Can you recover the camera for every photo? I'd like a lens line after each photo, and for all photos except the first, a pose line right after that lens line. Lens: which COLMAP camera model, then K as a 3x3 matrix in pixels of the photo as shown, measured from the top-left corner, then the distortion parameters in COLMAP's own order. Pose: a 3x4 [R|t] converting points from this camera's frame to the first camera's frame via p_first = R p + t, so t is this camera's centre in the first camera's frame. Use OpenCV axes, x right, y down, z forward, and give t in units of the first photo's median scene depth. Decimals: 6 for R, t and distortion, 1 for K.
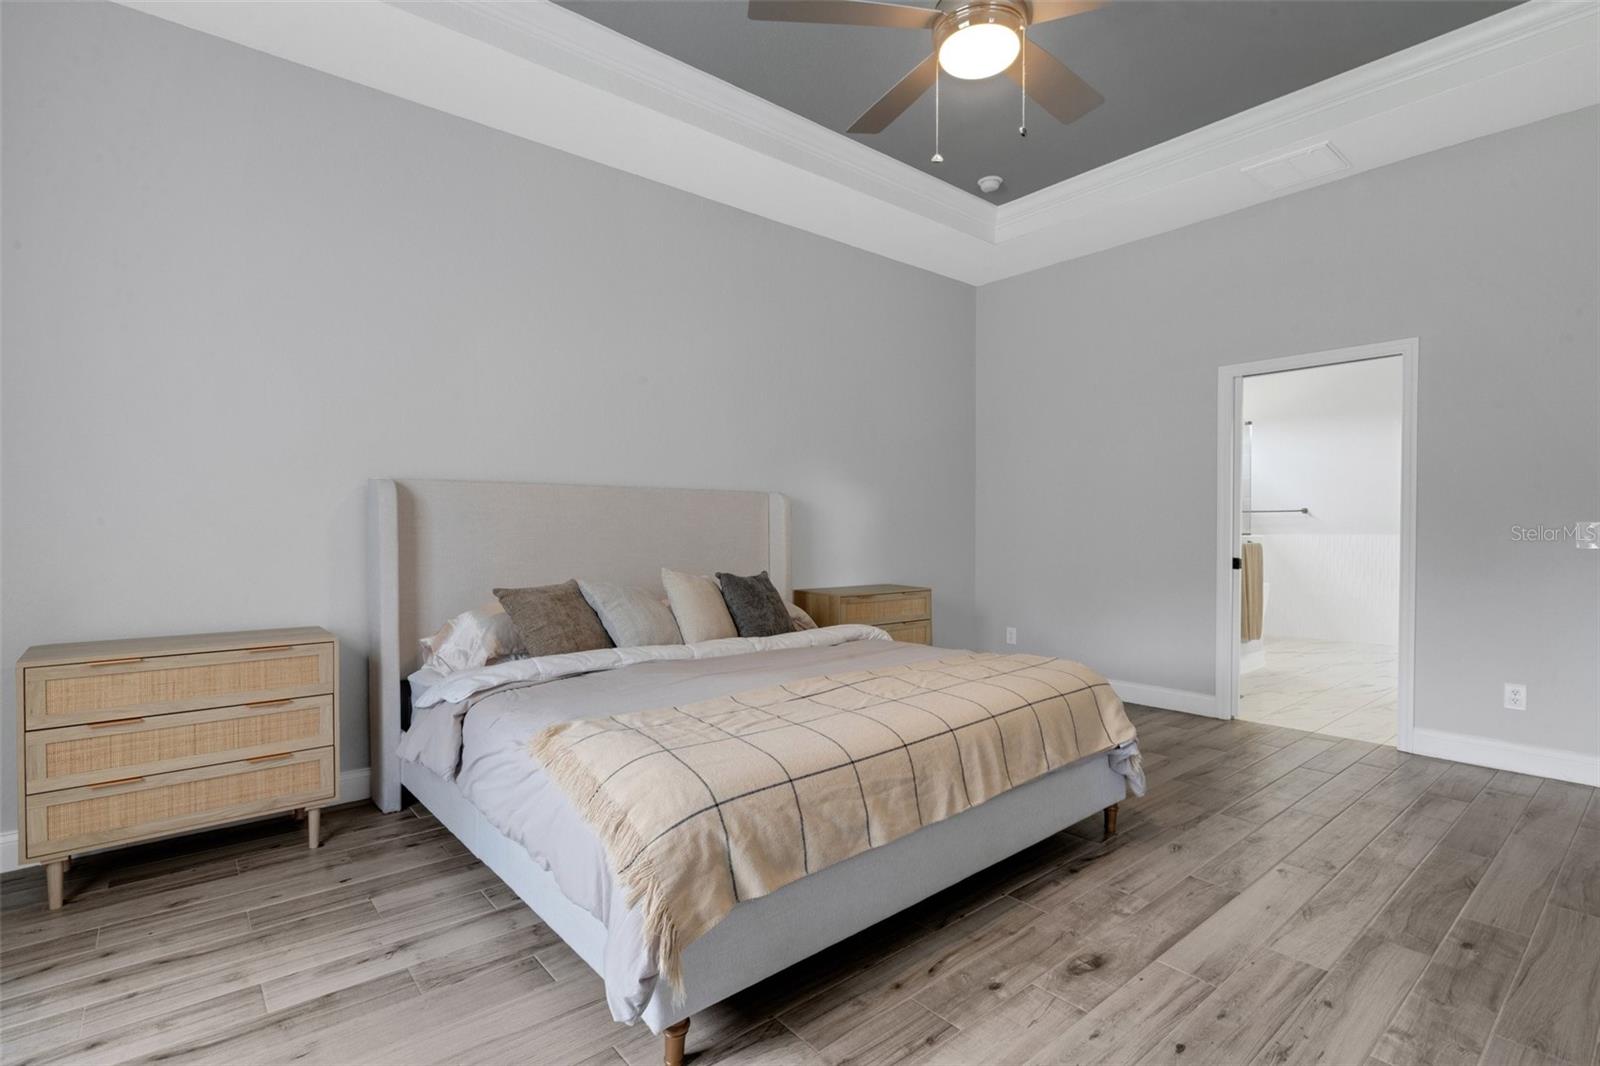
lens RADIAL K [[752.1, 0, 801.1], [0, 752.1, 543.2], [0, 0, 1]] dist [0.003379, 0.000713]
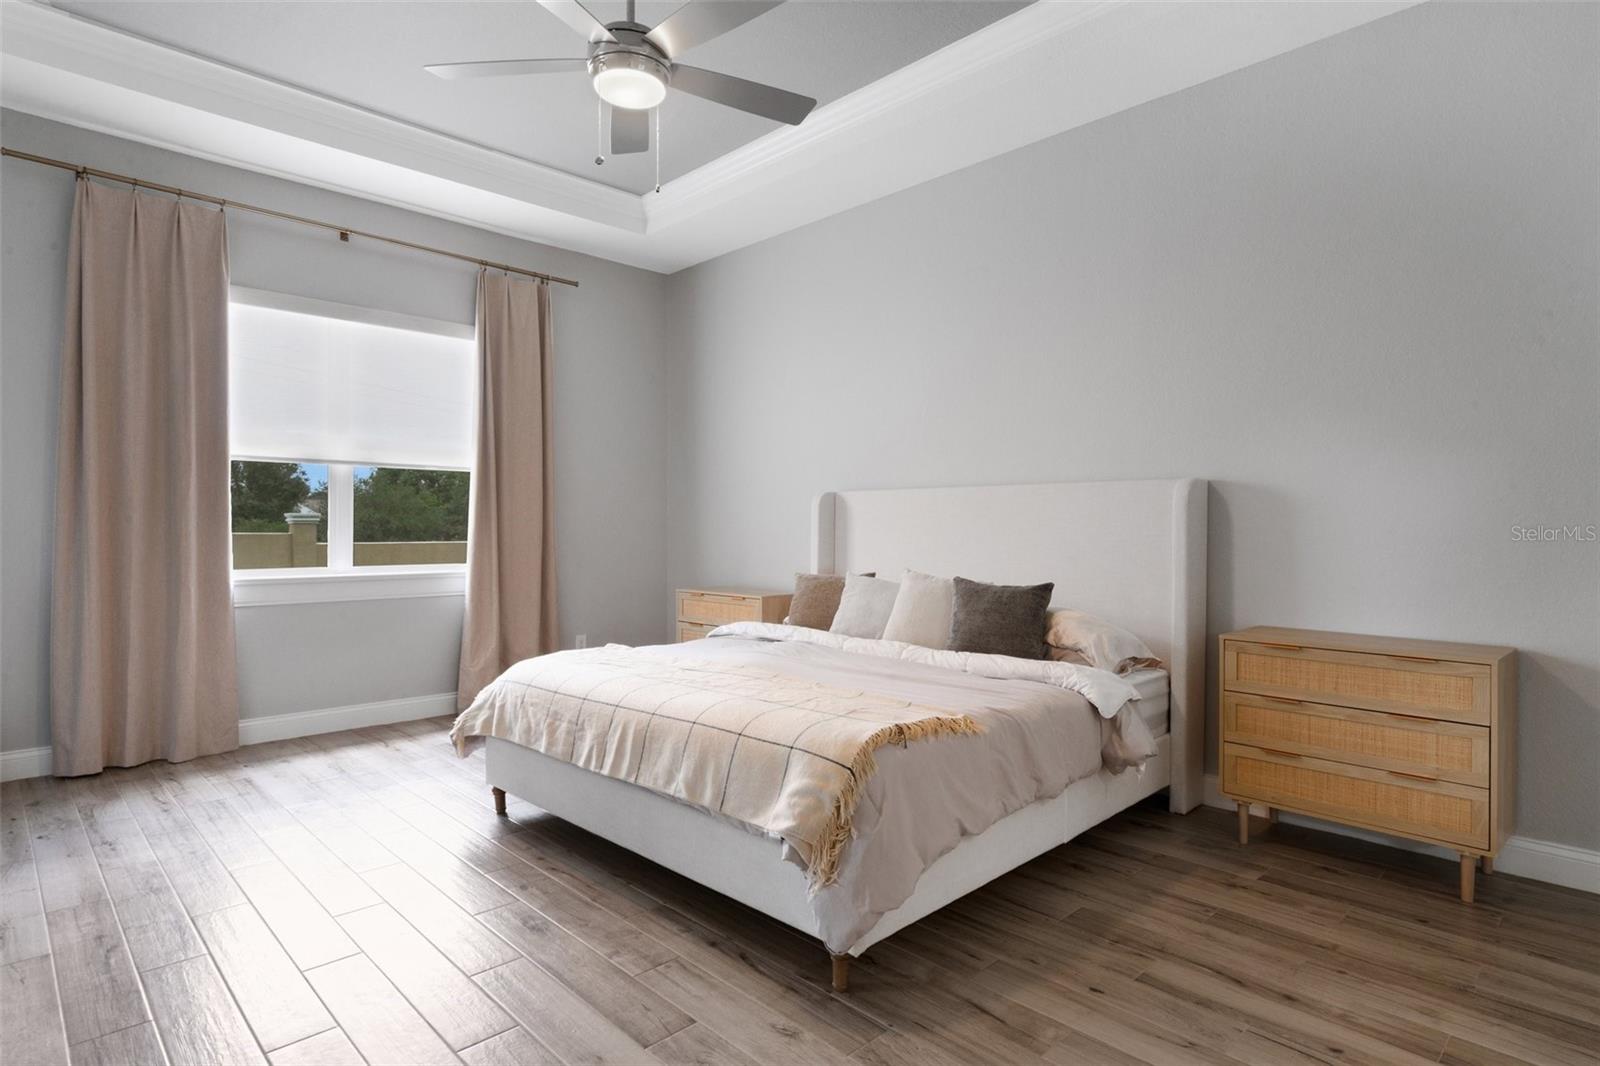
lens RADIAL K [[831.4, 0, 803.8], [0, 831.4, 521.9], [0, 0, 1]] dist [-0.013929, -0.000331]
pose [[0.095099, 0.001953, -0.995466, 1.357961], [-0.024057, 0.999711, -0.000337, -0.037134], [0.995177, 0.023980, 0.095119, 1.056315]]
